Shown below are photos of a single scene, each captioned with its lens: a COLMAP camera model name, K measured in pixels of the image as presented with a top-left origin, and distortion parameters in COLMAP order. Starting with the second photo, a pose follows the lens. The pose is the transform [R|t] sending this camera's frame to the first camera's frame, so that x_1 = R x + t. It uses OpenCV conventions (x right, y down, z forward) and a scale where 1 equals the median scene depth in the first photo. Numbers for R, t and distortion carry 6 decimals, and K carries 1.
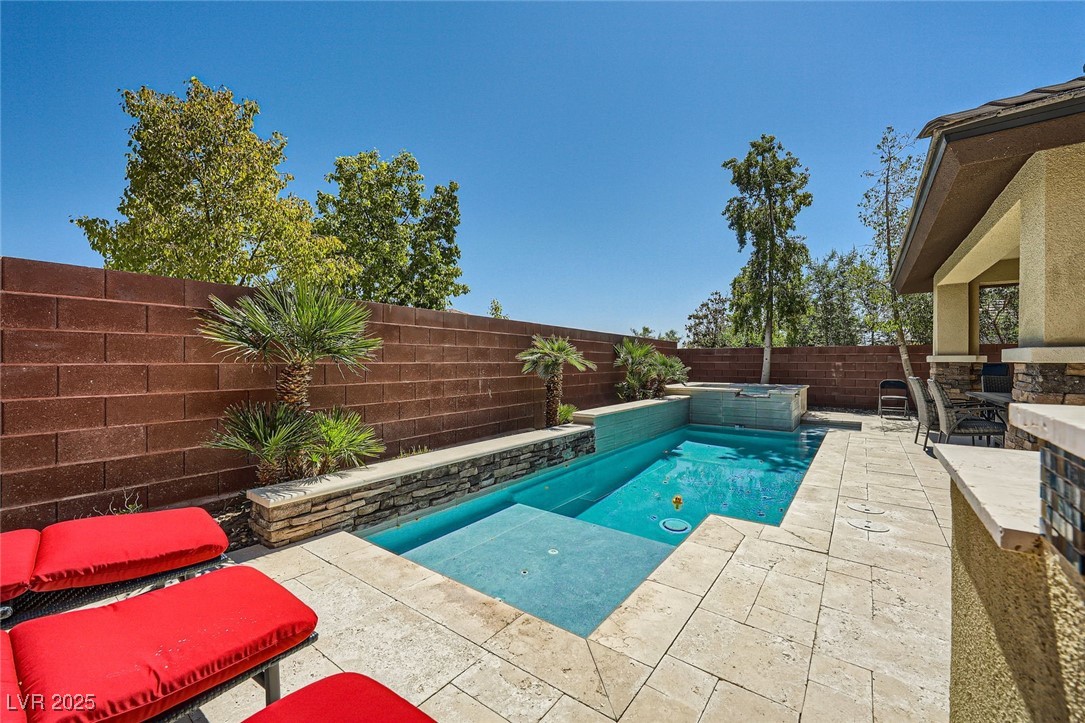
lens RADIAL K [[429.3, 0, 550.1], [0, 429.3, 360.7], [0, 0, 1]] dist [-0.010494, 0.002765]
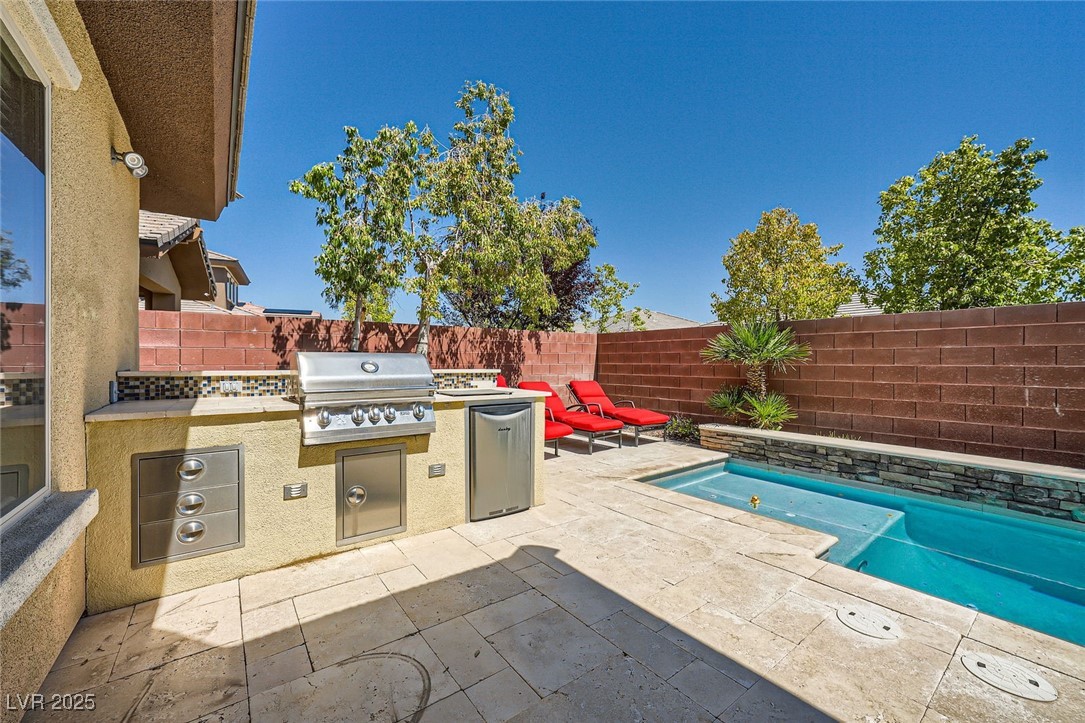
lens RADIAL K [[429.3, 0, 539.3], [0, 429.3, 362.0], [0, 0, 1]] dist [-0.010494, 0.002765]
pose [[-0.279746, -0.001243, -0.960073, 1.143701], [-0.001681, 0.999998, -0.000805, -0.000152], [0.960072, 0.001389, -0.279748, 0.541430]]
